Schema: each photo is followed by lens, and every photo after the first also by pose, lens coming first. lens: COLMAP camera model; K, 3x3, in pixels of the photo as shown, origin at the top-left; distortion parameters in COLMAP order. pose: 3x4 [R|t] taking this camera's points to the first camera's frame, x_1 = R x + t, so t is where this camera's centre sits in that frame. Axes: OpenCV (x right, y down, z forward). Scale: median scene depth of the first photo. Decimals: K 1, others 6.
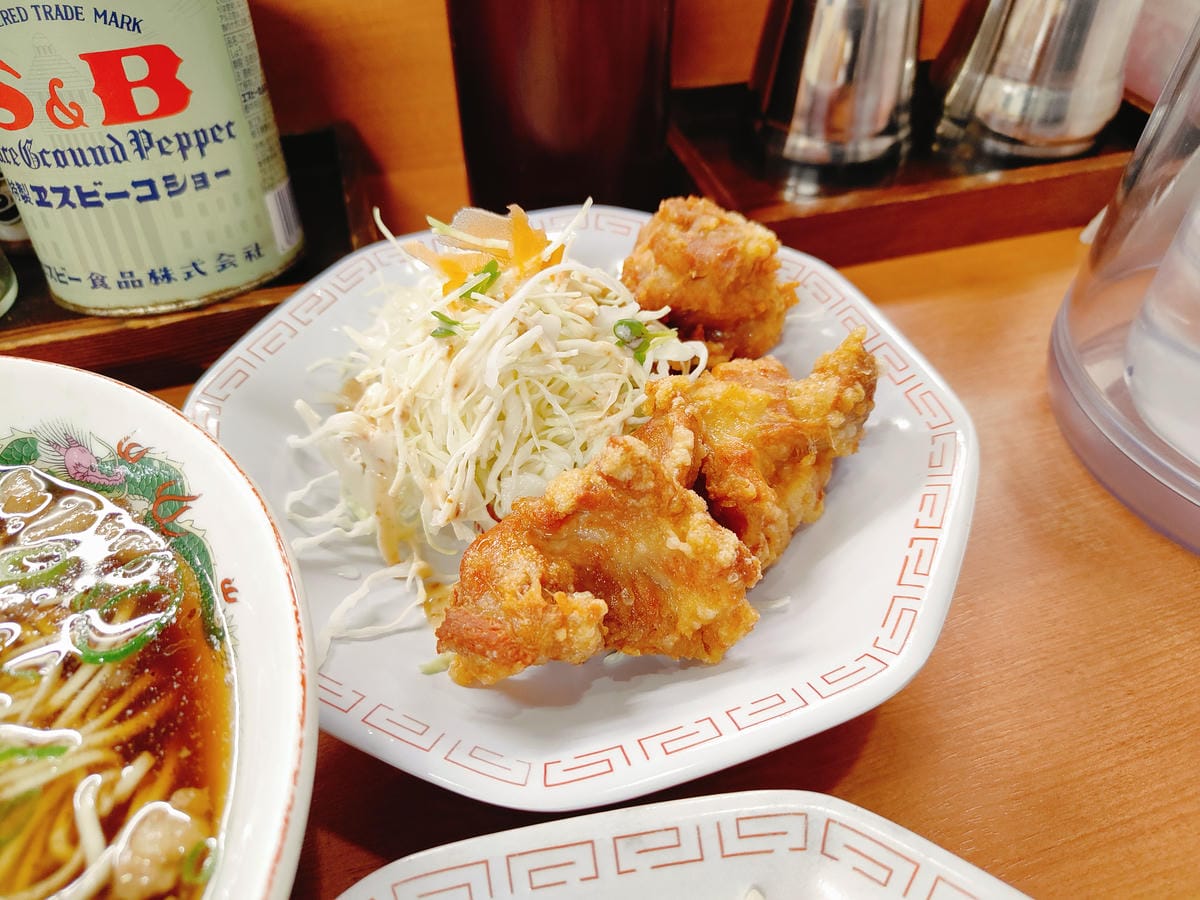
lens RADIAL K [[864.4, 0, 608.6], [0, 864.4, 448.0], [0, 0, 1]] dist [-0.047055, 0.025589]
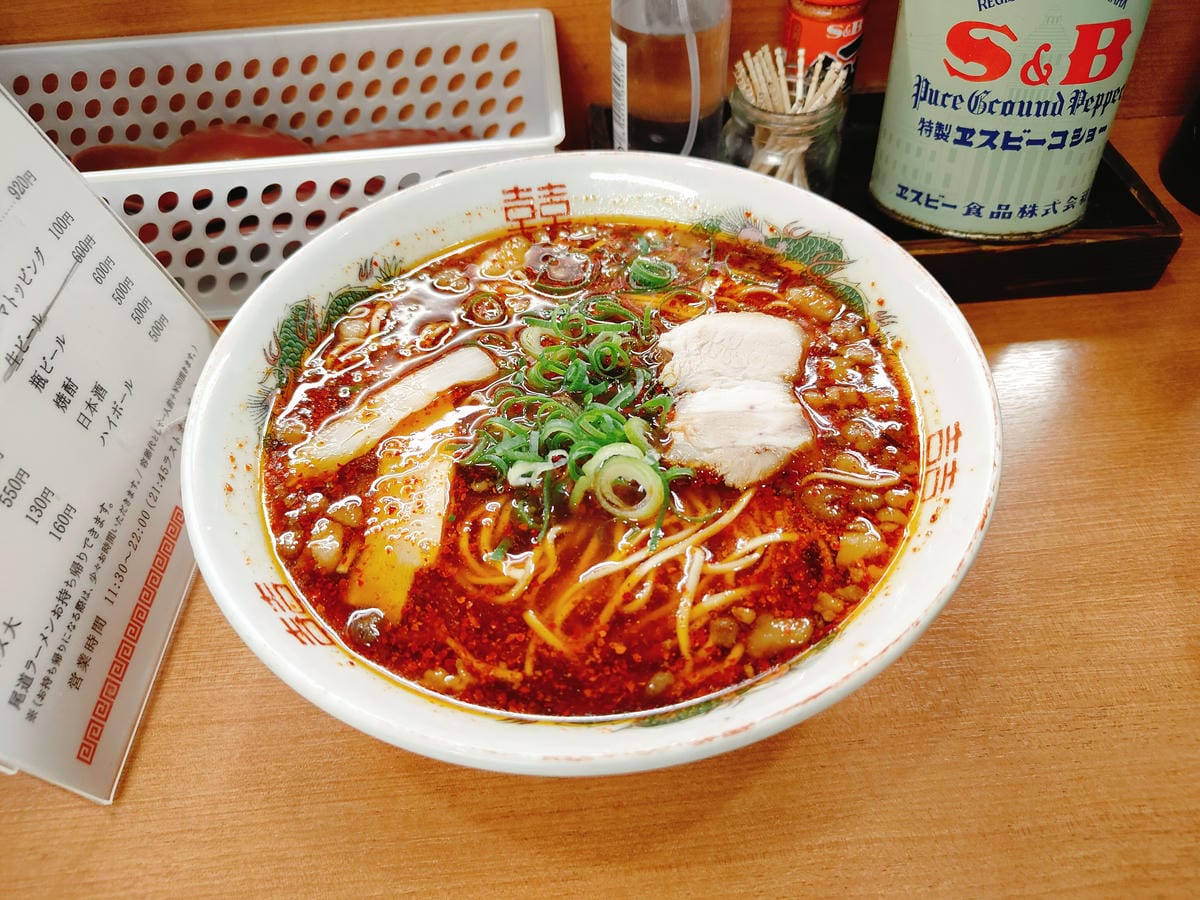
lens RADIAL K [[864.4, 0, 596.0], [0, 864.4, 457.2], [0, 0, 1]] dist [-0.047055, 0.025589]
pose [[0.973868, 0.146936, -0.173179, -1.158182], [-0.128956, 0.985428, 0.110918, 0.115306], [0.186953, -0.085687, 0.978625, -0.431240]]
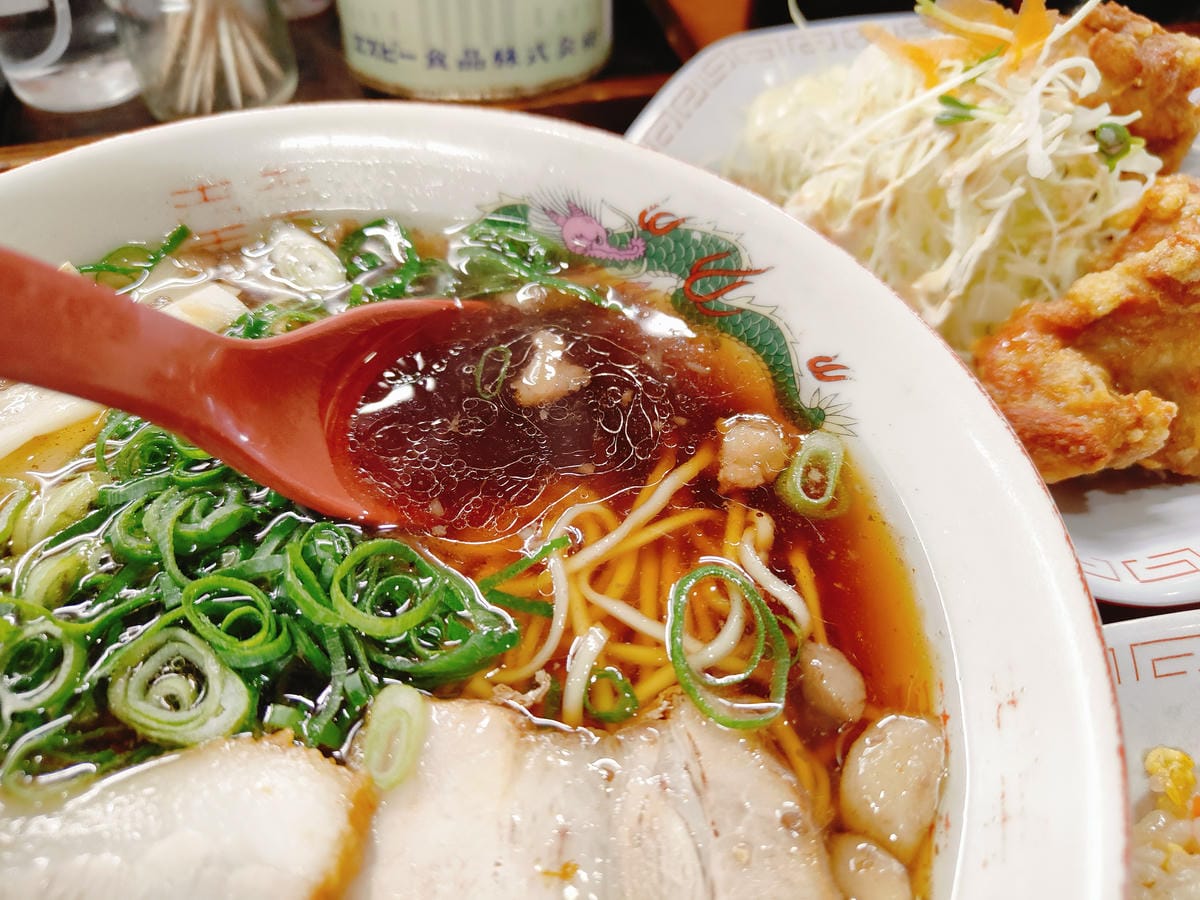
lens RADIAL K [[864.4, 0, 596.3], [0, 864.4, 449.0], [0, 0, 1]] dist [-0.047055, 0.025589]
pose [[0.998711, 0.049772, 0.009964, -0.560389], [-0.050683, 0.988586, 0.141873, 0.105850], [-0.002788, -0.142195, 0.989835, 0.042324]]
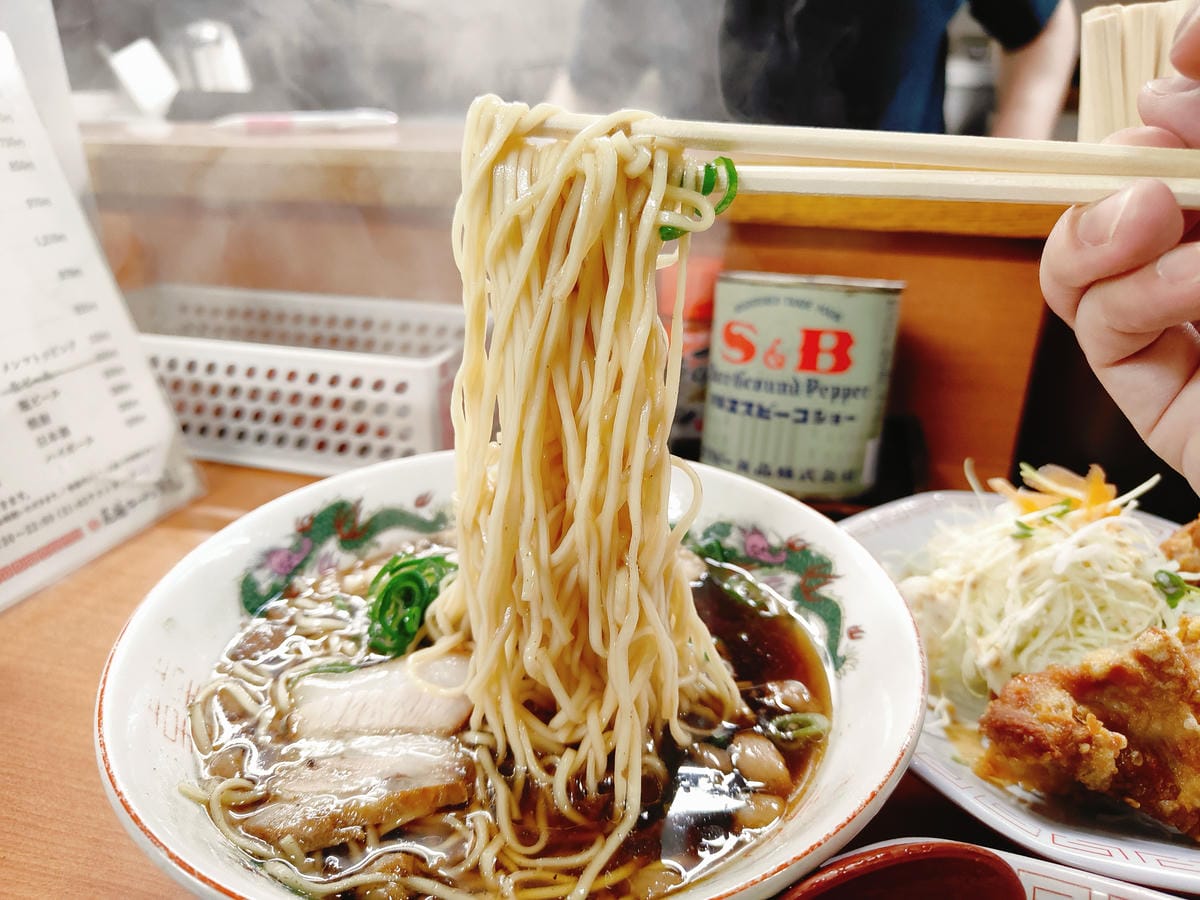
lens RADIAL K [[864.4, 0, 605.4], [0, 864.4, 461.3], [0, 0, 1]] dist [-0.047055, 0.025589]
pose [[0.849877, 0.213868, -0.481632, -0.120971], [-0.373112, 0.889627, -0.263348, 0.369019], [0.372151, 0.403516, 0.835870, -0.442149]]
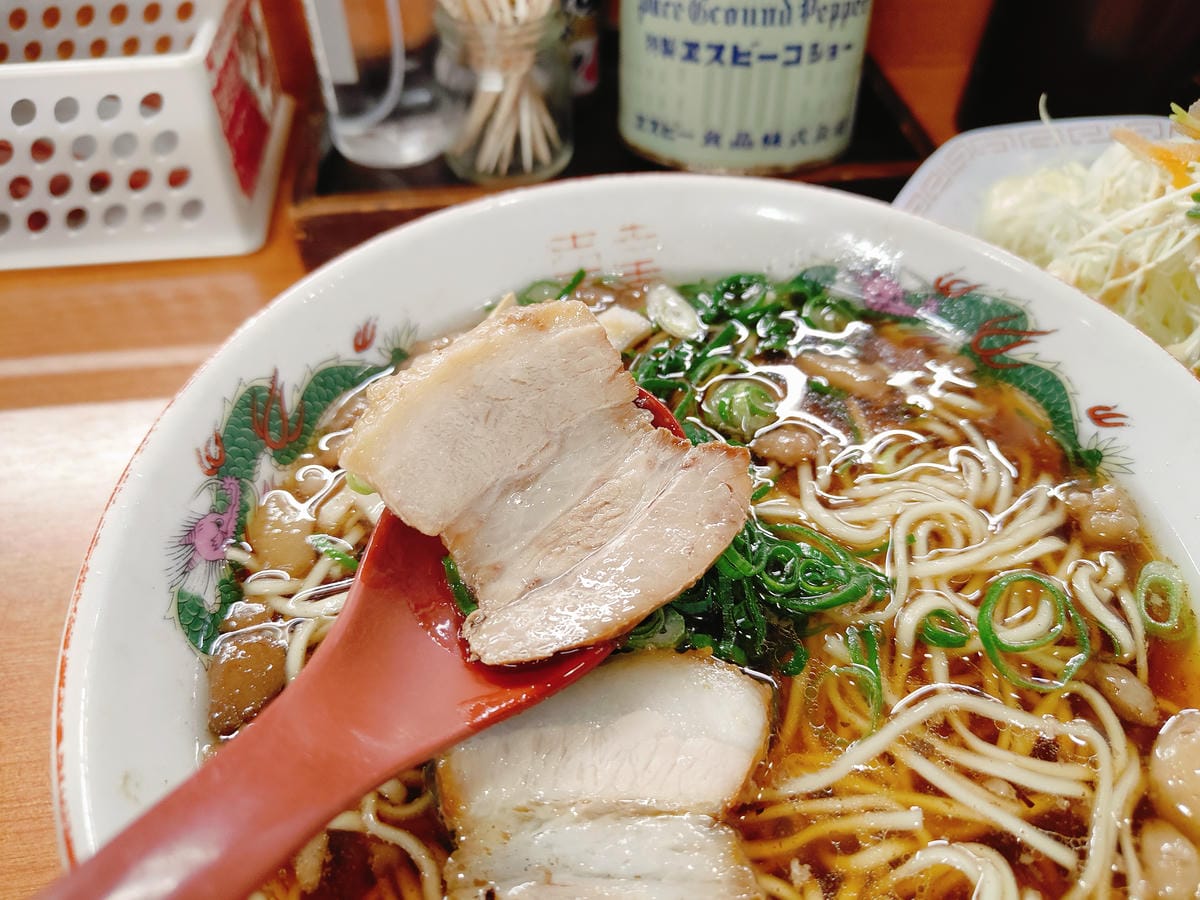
lens RADIAL K [[864.4, 0, 603.1], [0, 864.4, 453.7], [0, 0, 1]] dist [-0.047055, 0.025589]
pose [[0.987331, 0.126670, -0.095566, -0.782704], [-0.118614, 0.989231, 0.085750, 0.157554], [0.105398, -0.073328, 0.991723, -0.141636]]
